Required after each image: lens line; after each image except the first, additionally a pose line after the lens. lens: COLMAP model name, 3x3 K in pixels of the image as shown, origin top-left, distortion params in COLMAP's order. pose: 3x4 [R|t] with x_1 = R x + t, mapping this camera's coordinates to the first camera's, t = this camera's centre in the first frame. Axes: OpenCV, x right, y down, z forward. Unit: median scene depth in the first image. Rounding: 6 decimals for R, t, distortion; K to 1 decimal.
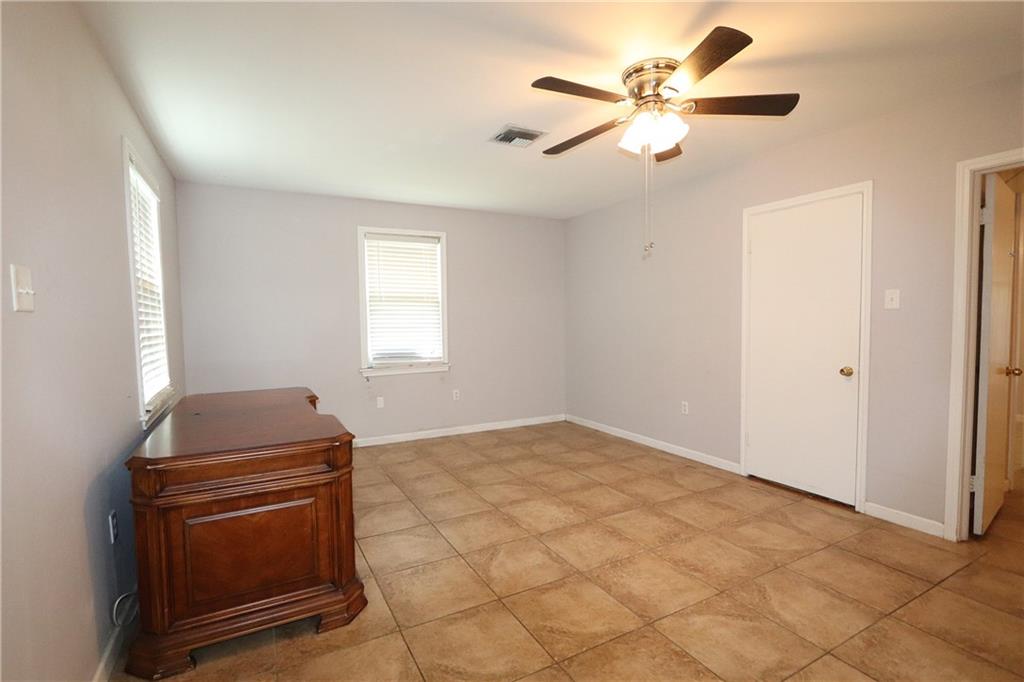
lens RADIAL K [[476.2, 0, 503.2], [0, 476.2, 343.1], [0, 0, 1]] dist [-0.010636, 0.000067]
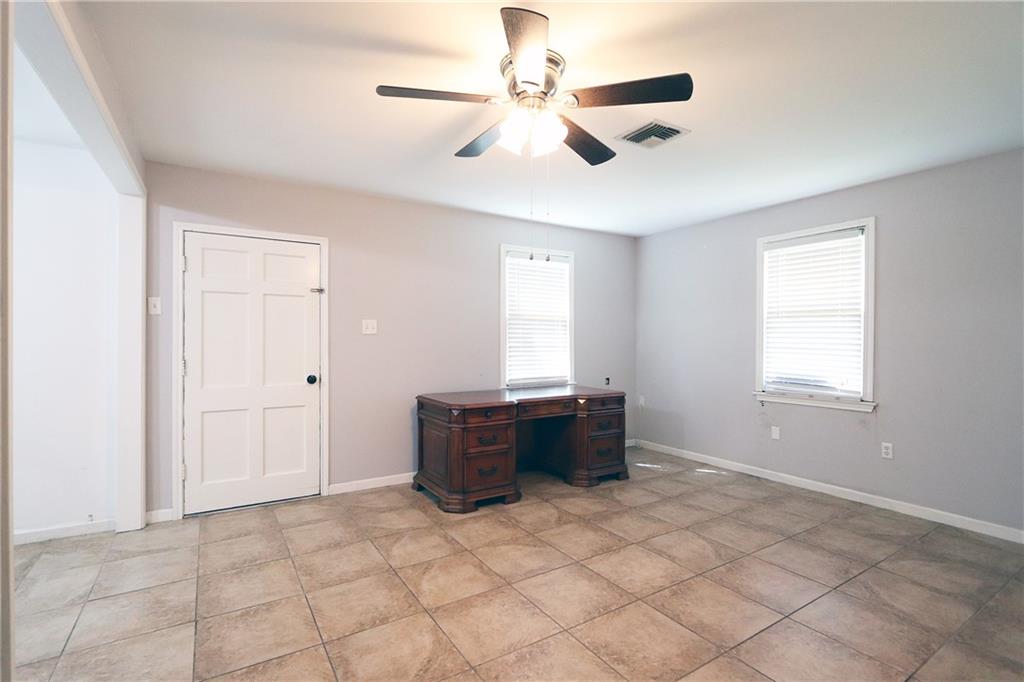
lens RADIAL K [[476.2, 0, 503.2], [0, 476.2, 343.1], [0, 0, 1]] dist [-0.010636, 0.000067]
pose [[0.066420, 0.022550, -0.997537, 0.632270], [-0.055484, 0.998281, 0.018872, -0.031674], [0.996248, 0.054094, 0.067557, 0.474960]]
